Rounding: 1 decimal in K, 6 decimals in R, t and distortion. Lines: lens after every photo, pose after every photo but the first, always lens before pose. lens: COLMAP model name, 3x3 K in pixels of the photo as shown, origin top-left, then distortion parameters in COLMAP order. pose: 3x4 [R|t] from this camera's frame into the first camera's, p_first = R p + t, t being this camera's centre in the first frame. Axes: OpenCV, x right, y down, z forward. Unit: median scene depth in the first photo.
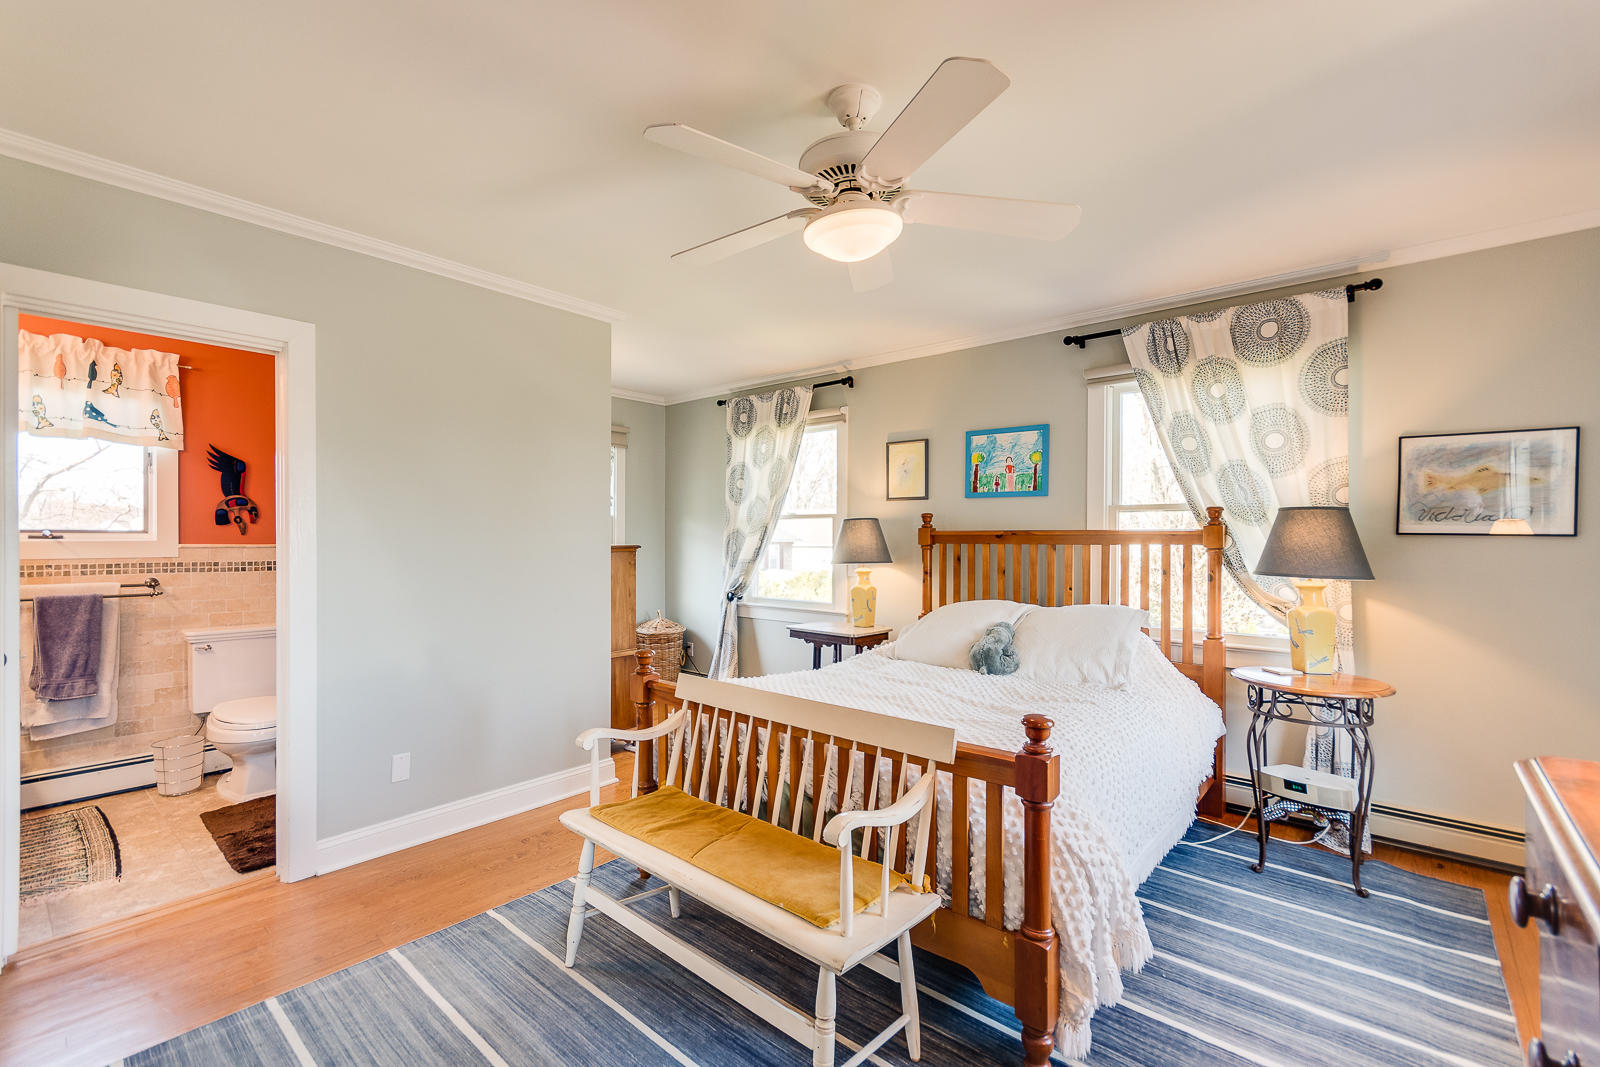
lens RADIAL K [[693.5, 0, 799.9], [0, 693.5, 537.3], [0, 0, 1]] dist [0.004385, -0.001715]
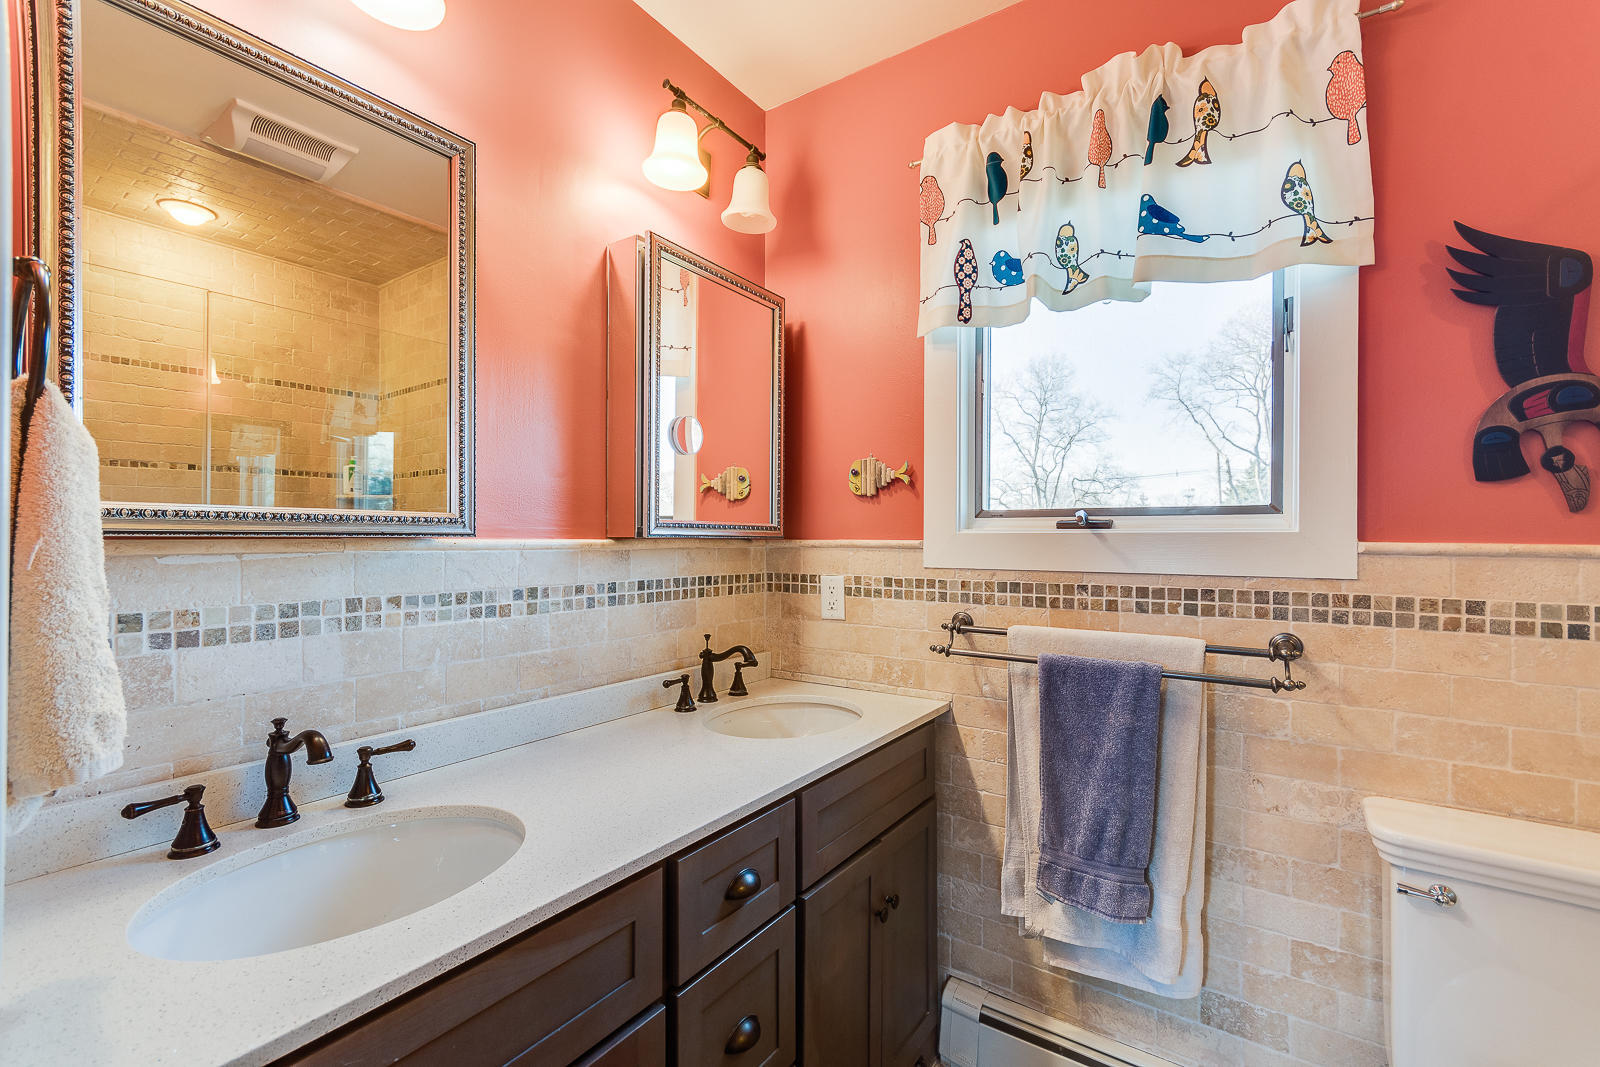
lens RADIAL K [[693.5, 0, 785.8], [0, 693.5, 544.8], [0, 0, 1]] dist [0.004385, -0.001715]
pose [[0.089112, 0.002405, -0.996019, -0.591164], [-0.004908, 0.999986, 0.001975, 0.012258], [0.996009, 0.004713, 0.089123, 0.704789]]
